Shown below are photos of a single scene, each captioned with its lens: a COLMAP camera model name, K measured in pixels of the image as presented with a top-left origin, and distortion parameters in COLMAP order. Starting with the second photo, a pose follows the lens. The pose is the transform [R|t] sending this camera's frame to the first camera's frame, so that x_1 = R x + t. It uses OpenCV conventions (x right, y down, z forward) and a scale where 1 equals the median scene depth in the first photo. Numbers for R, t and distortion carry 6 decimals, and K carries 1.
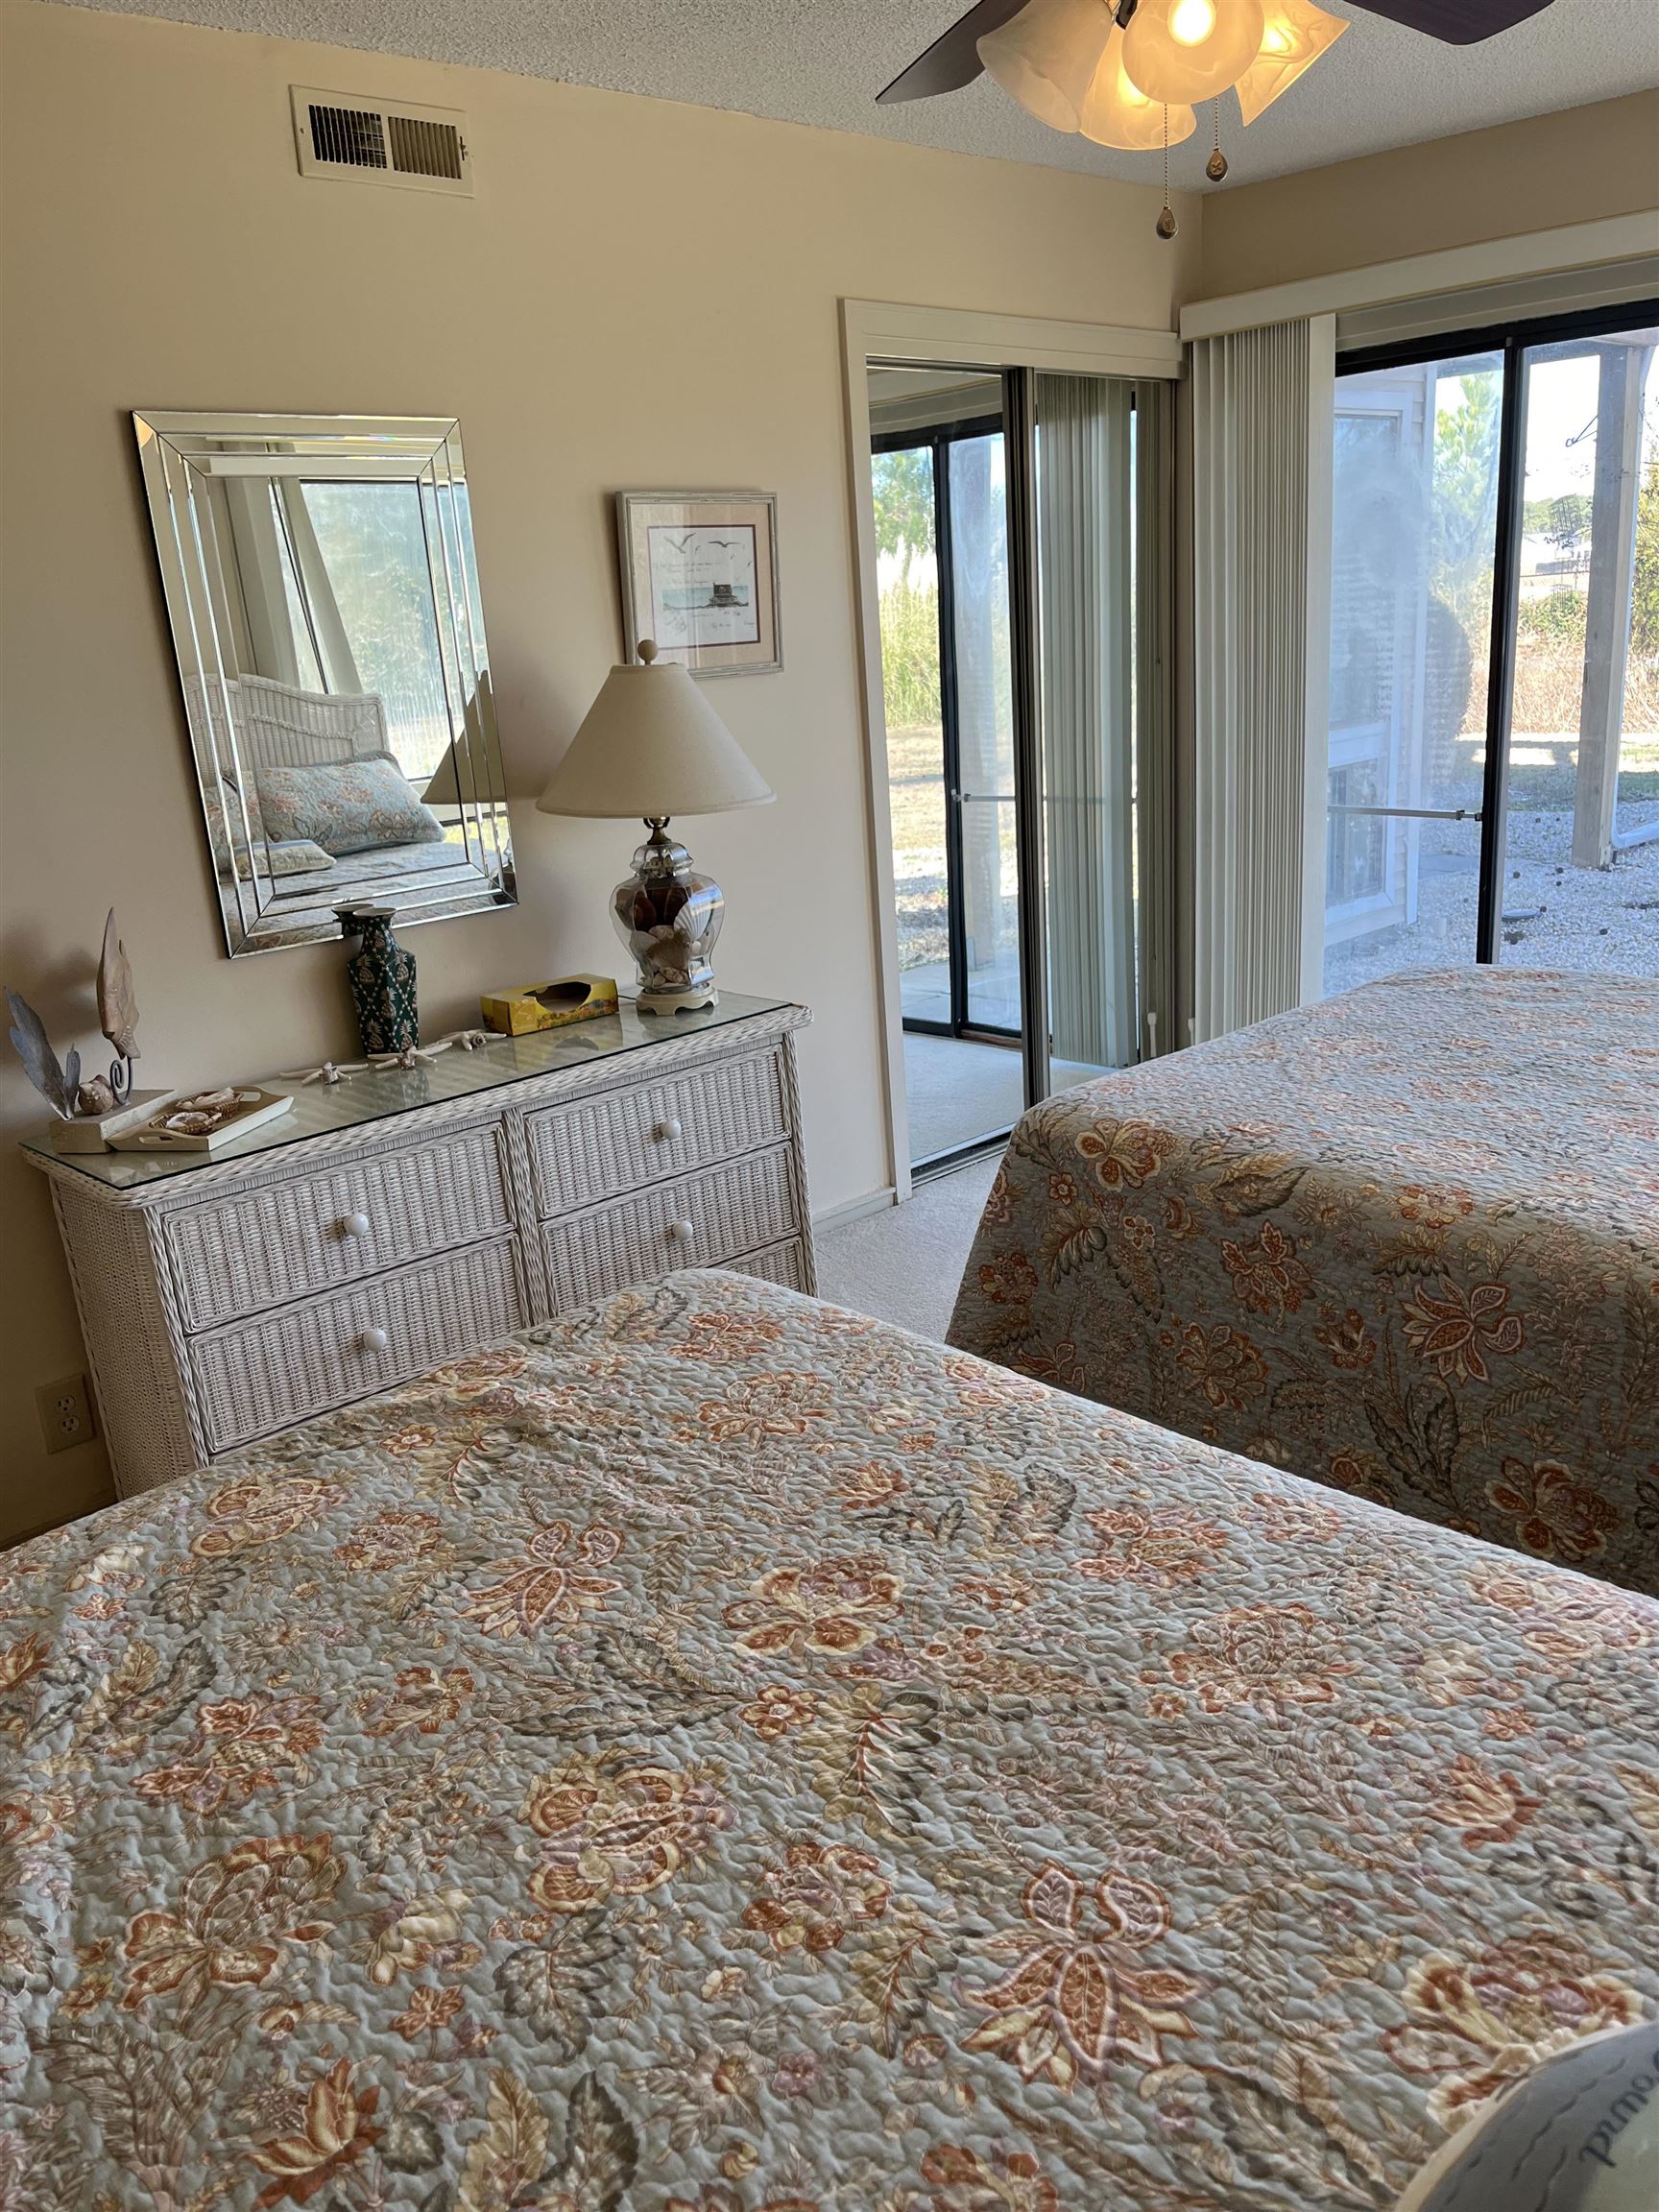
lens RADIAL K [[1667.9, 0, 822.4], [0, 1667.9, 1120.2], [0, 0, 1]] dist [0.048047, -0.077822]
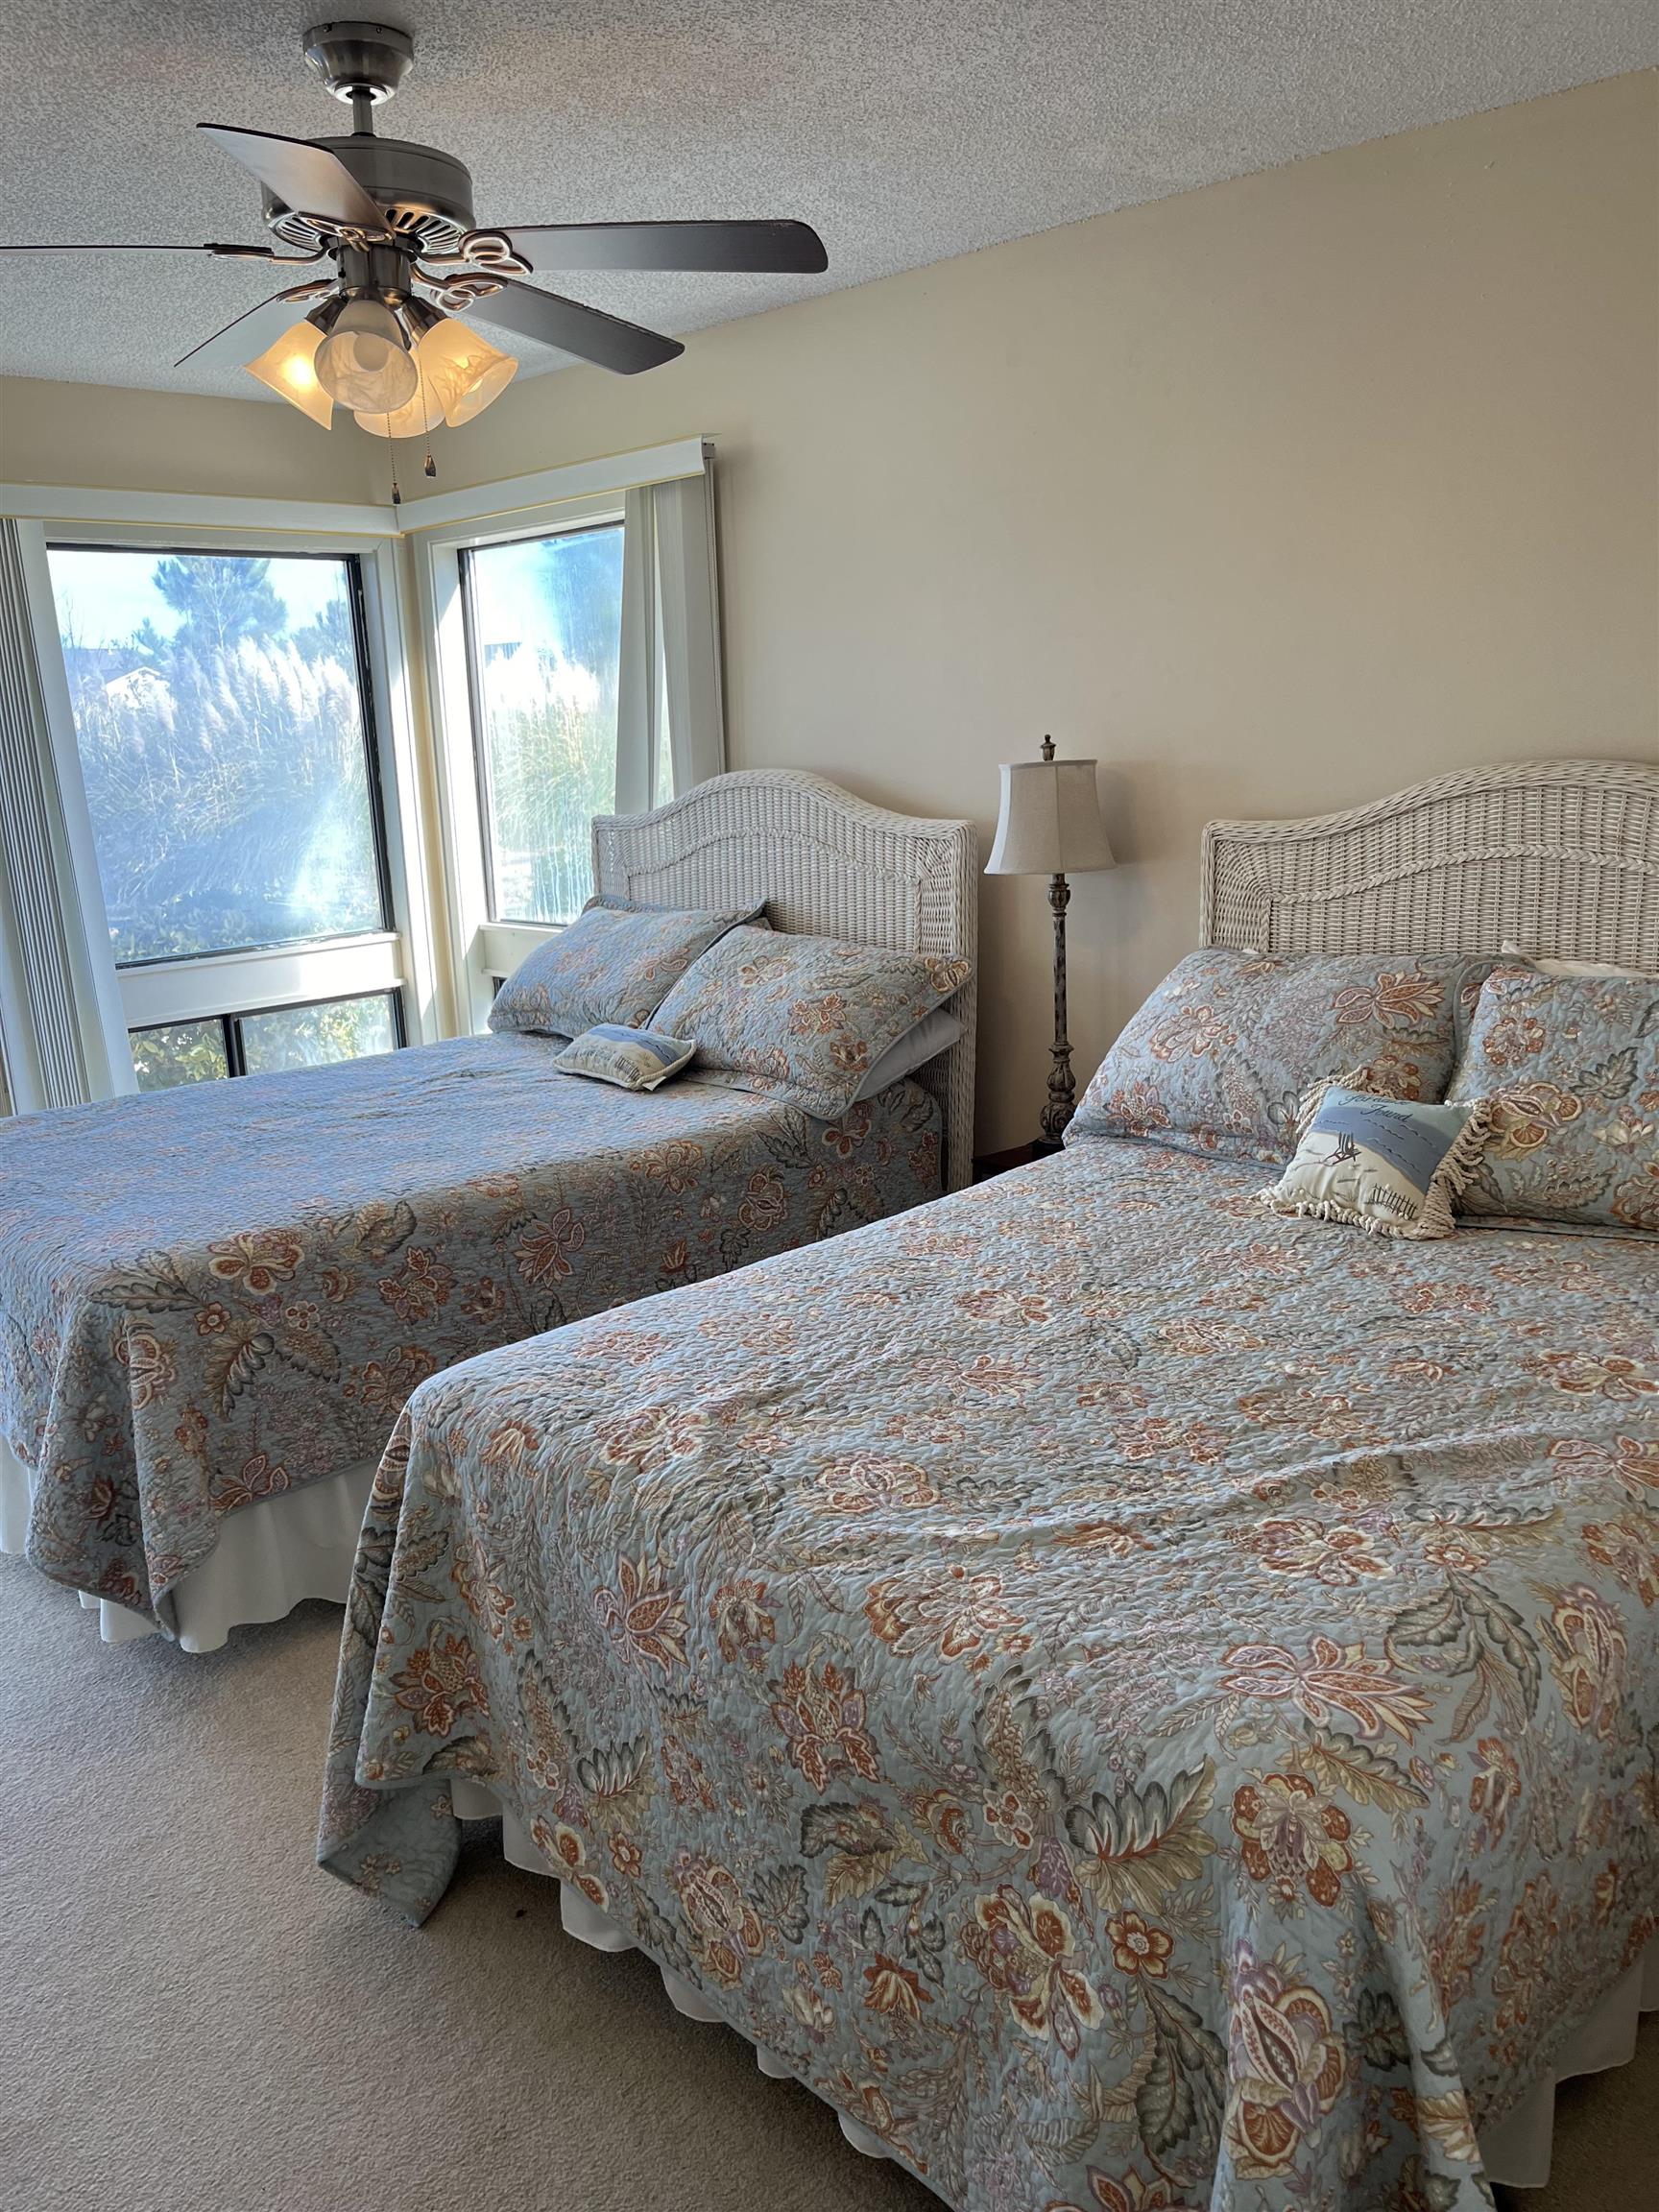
lens RADIAL K [[1667.9, 0, 822.4], [0, 1667.9, 1120.2], [0, 0, 1]] dist [0.048047, -0.077822]
pose [[-0.021950, -0.173375, 0.984611, -1.289133], [0.330585, 0.928190, 0.170810, -0.188283], [-0.943521, 0.329247, 0.036941, 0.823833]]
